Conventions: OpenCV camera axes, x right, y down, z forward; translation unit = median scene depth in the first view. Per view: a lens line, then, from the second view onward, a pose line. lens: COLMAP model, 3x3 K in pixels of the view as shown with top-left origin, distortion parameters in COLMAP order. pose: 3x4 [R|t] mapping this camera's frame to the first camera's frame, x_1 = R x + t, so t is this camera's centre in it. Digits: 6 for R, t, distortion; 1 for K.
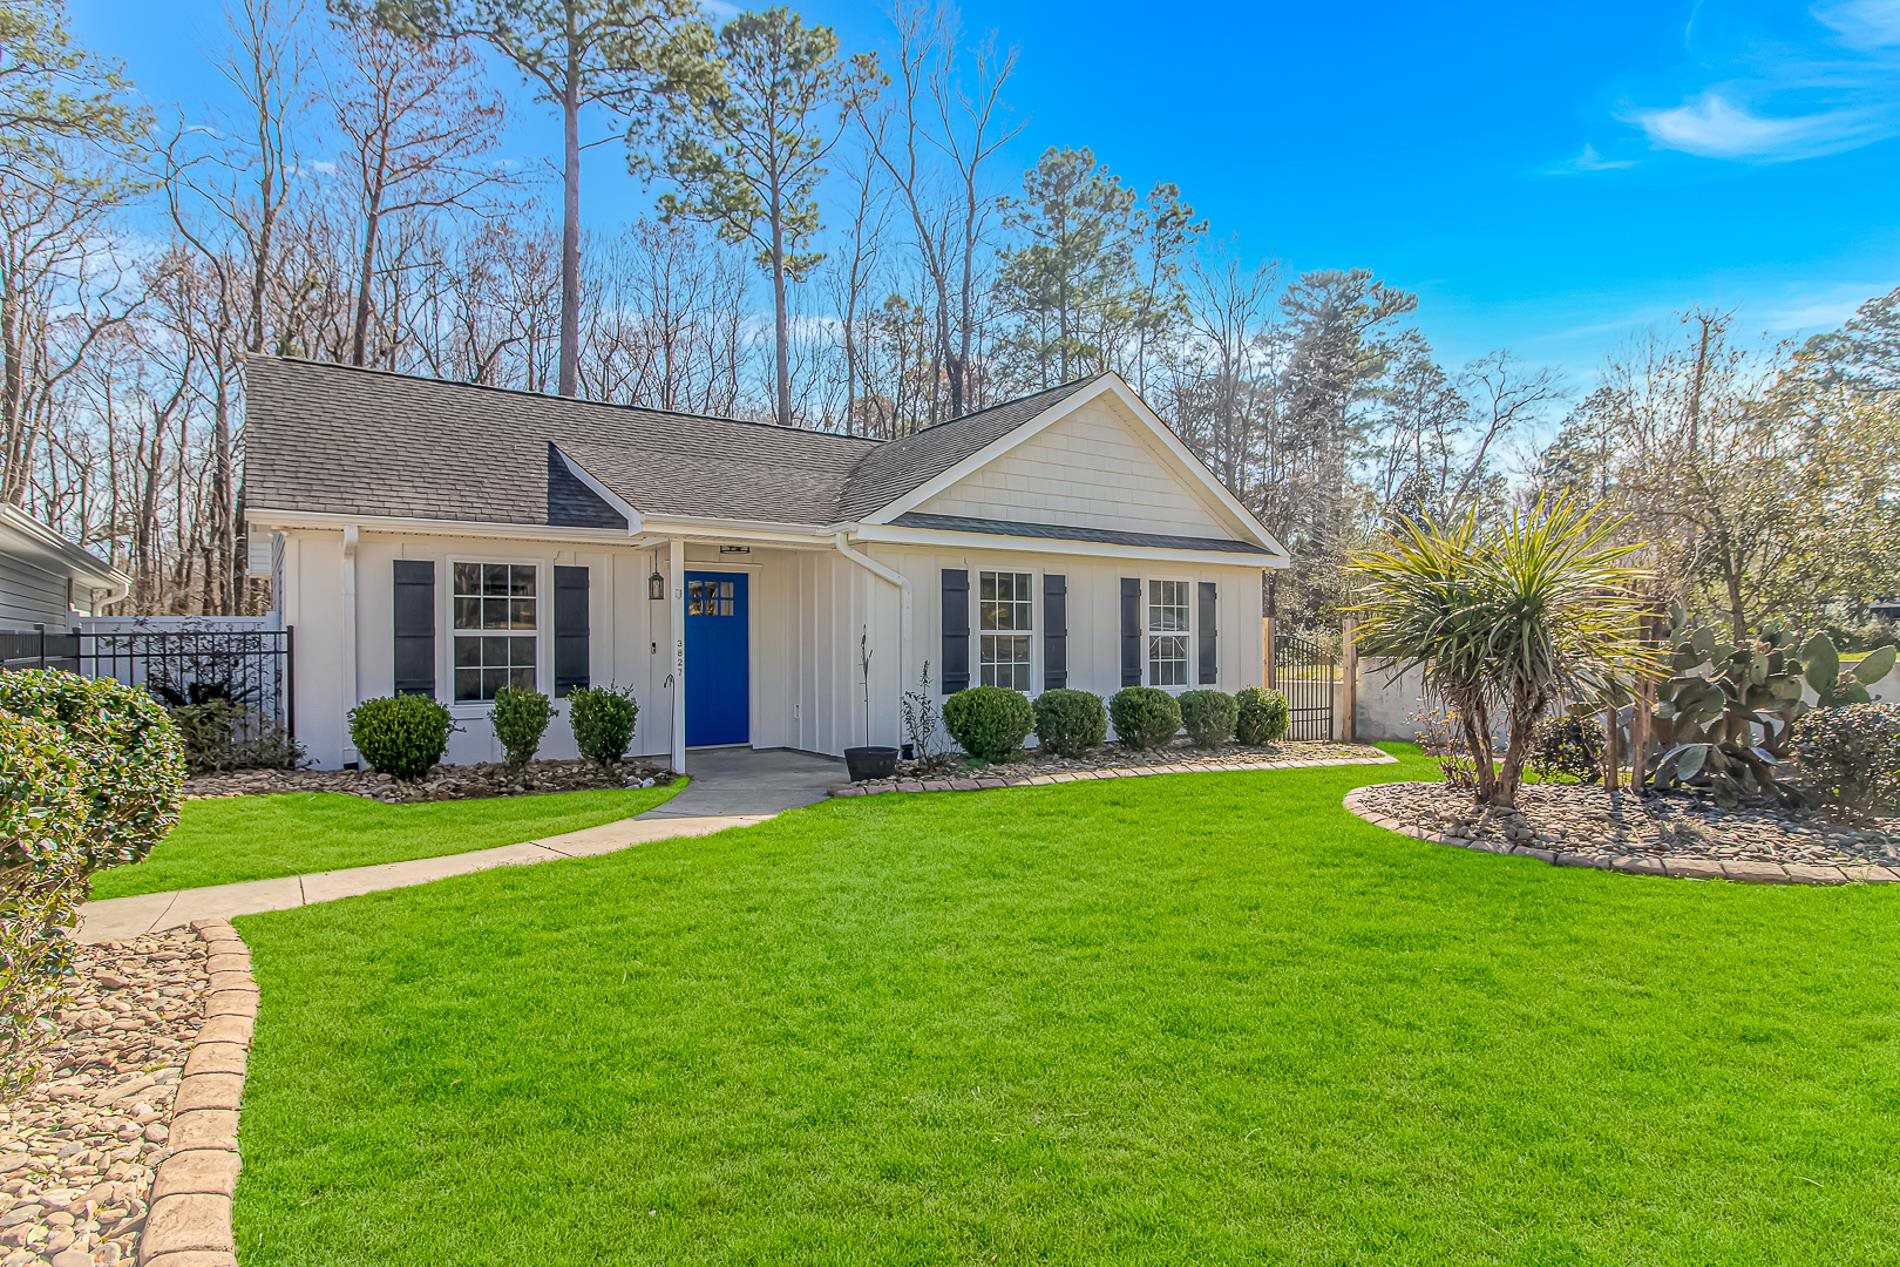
lens RADIAL K [[982.4, 0, 958.8], [0, 982.4, 654.4], [0, 0, 1]] dist [-0.004136, -0.000840]
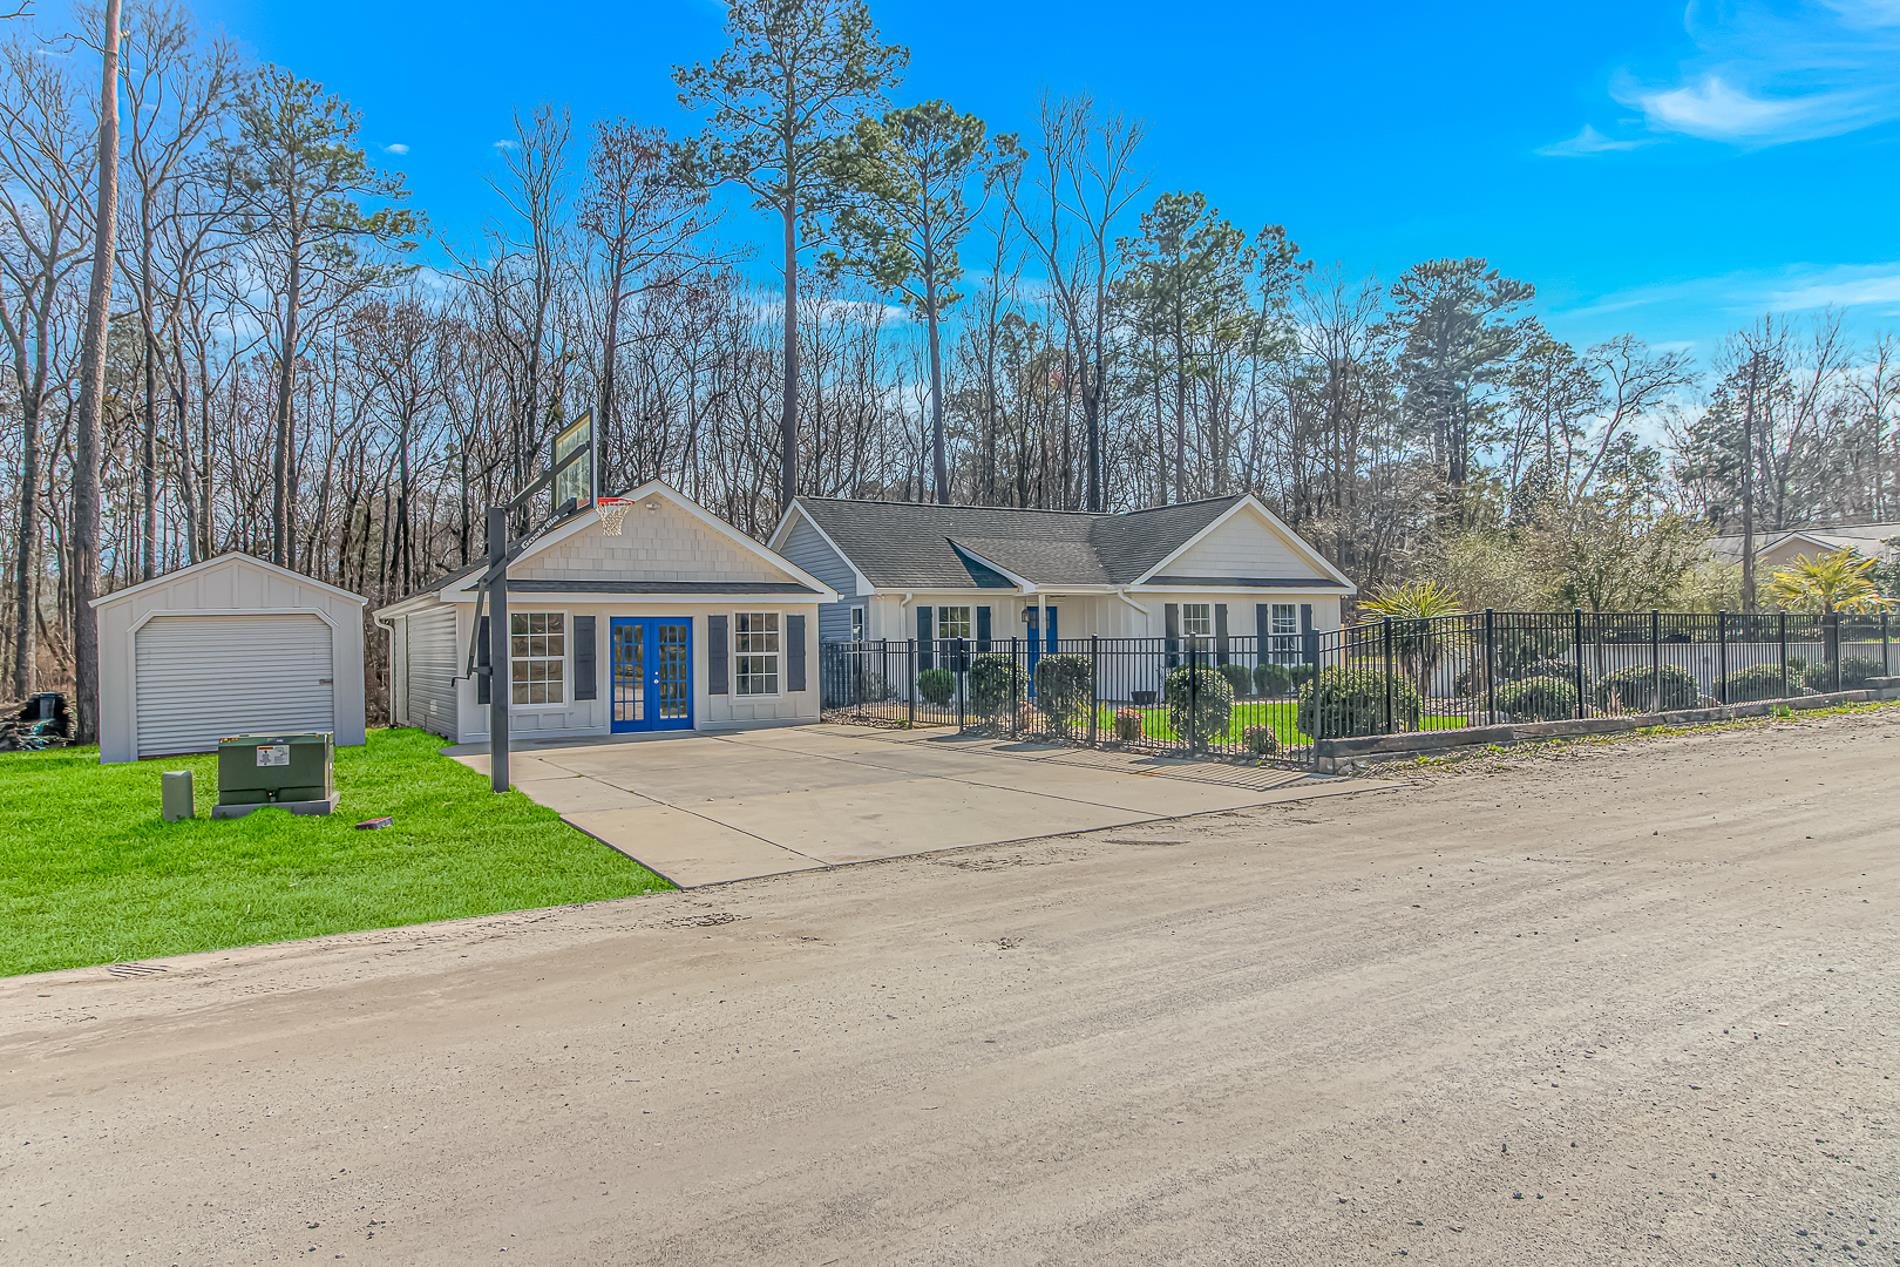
lens RADIAL K [[1150.8, 0, 950.0], [0, 1150.8, 633.5], [0, 0, 1]] dist [0.023187, -0.000589]
pose [[0.997333, -0.016345, -0.071133, -0.072226], [0.014926, 0.999680, -0.020433, 0.003532], [0.071445, 0.019317, 0.997257, -0.338150]]
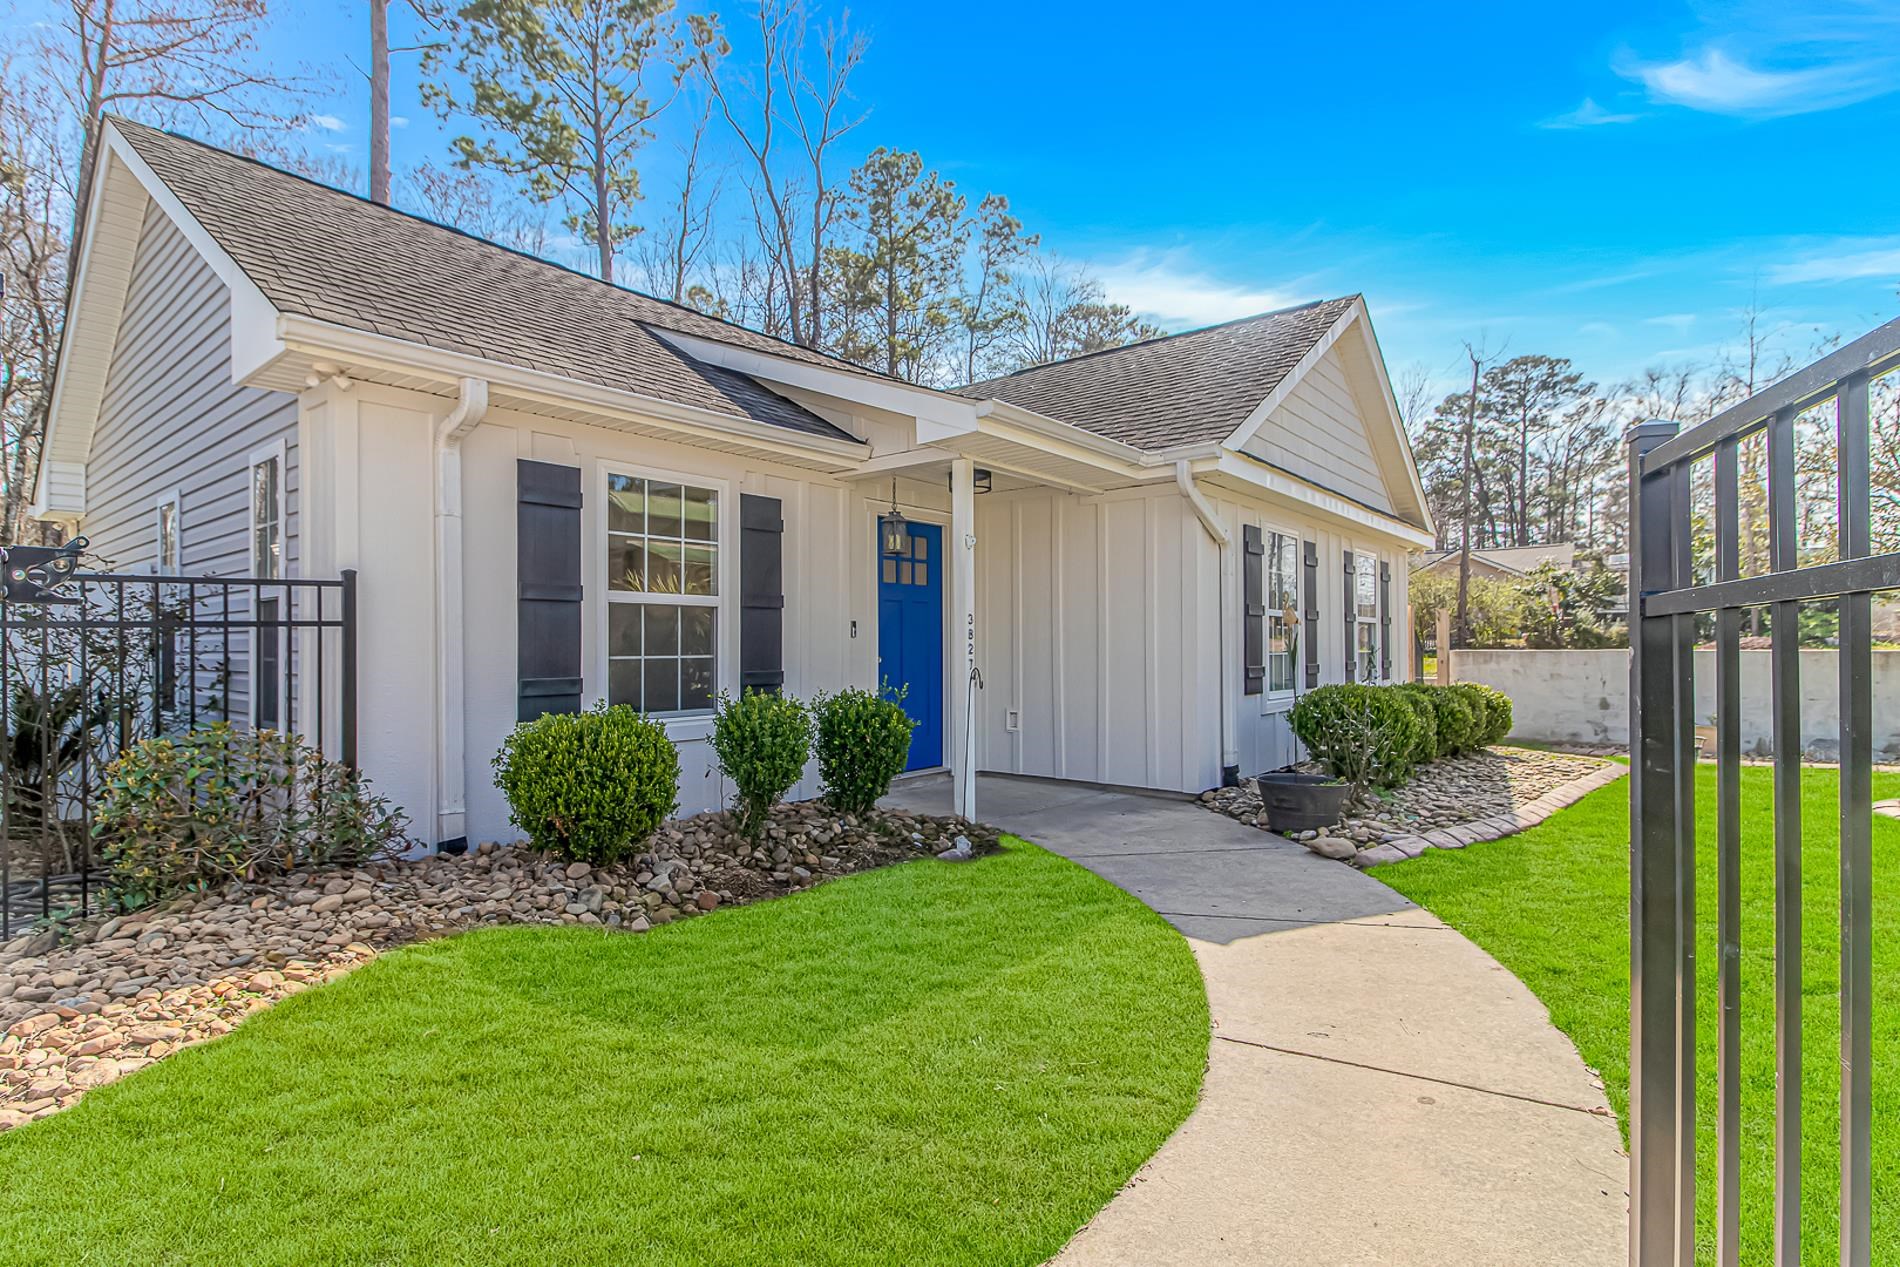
lens RADIAL K [[920.3, 0, 923.6], [0, 920.3, 640.3], [0, 0, 1]] dist [0.020128, -0.018294]
pose [[0.968373, 0.001589, 0.249501, -0.108136], [0.003168, 0.999821, -0.018664, 0.003153], [-0.249486, 0.018864, 0.968195, 0.099954]]
